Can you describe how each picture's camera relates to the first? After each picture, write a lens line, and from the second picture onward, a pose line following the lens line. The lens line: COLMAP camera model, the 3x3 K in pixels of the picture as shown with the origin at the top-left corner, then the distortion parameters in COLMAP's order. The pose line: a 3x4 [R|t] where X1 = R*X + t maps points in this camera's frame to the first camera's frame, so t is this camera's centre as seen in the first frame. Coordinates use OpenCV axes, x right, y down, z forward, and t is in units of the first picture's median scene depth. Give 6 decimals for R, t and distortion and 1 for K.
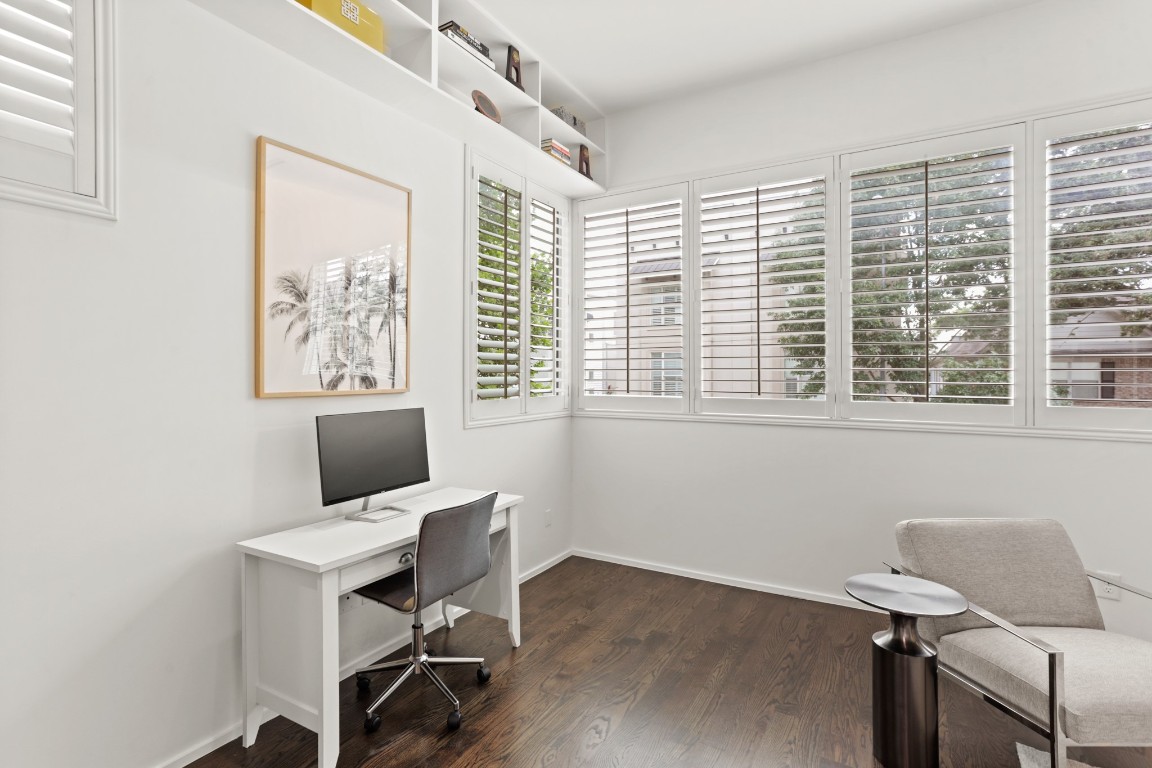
lens RADIAL K [[568.8, 0, 544.7], [0, 568.8, 374.0], [0, 0, 1]] dist [-0.030841, 0.014432]
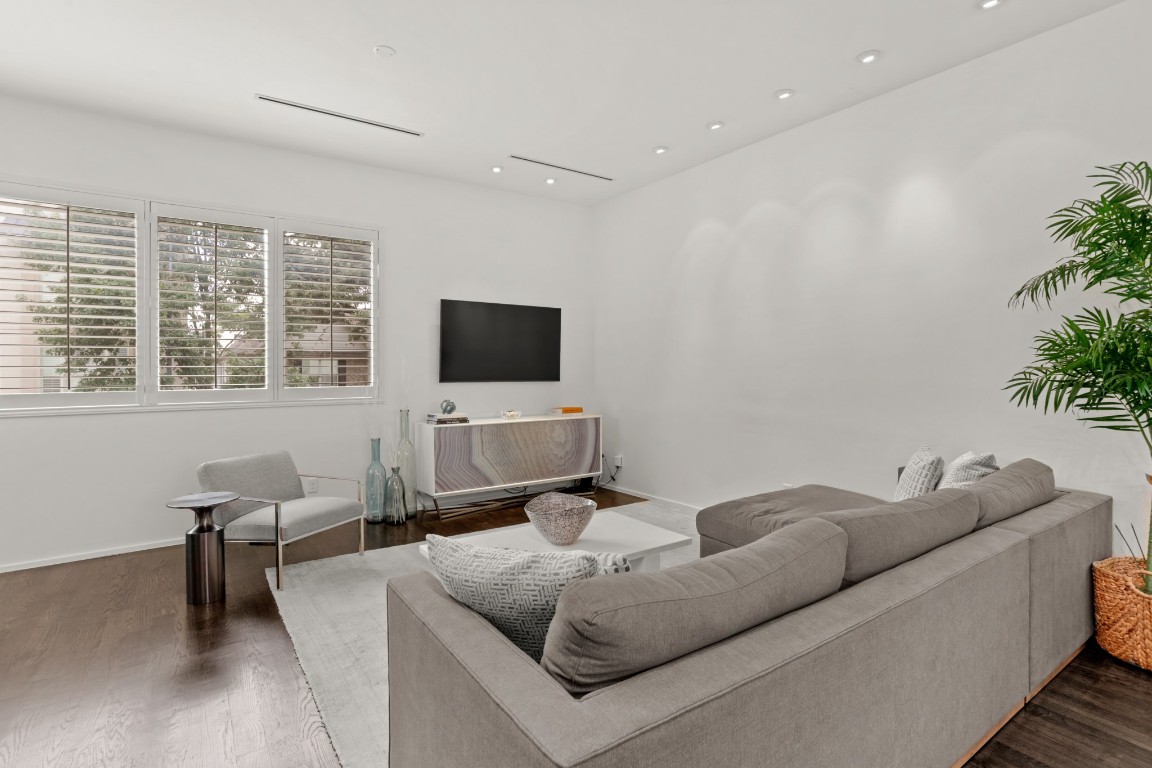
lens RADIAL K [[568.8, 0, 577.8], [0, 568.8, 359.1], [0, 0, 1]] dist [-0.030841, 0.014432]
pose [[0.386442, 0.010003, 0.922259, -0.284584], [0.008239, 0.999864, -0.014297, 0.000805], [-0.922277, 0.013124, 0.386307, -0.404080]]
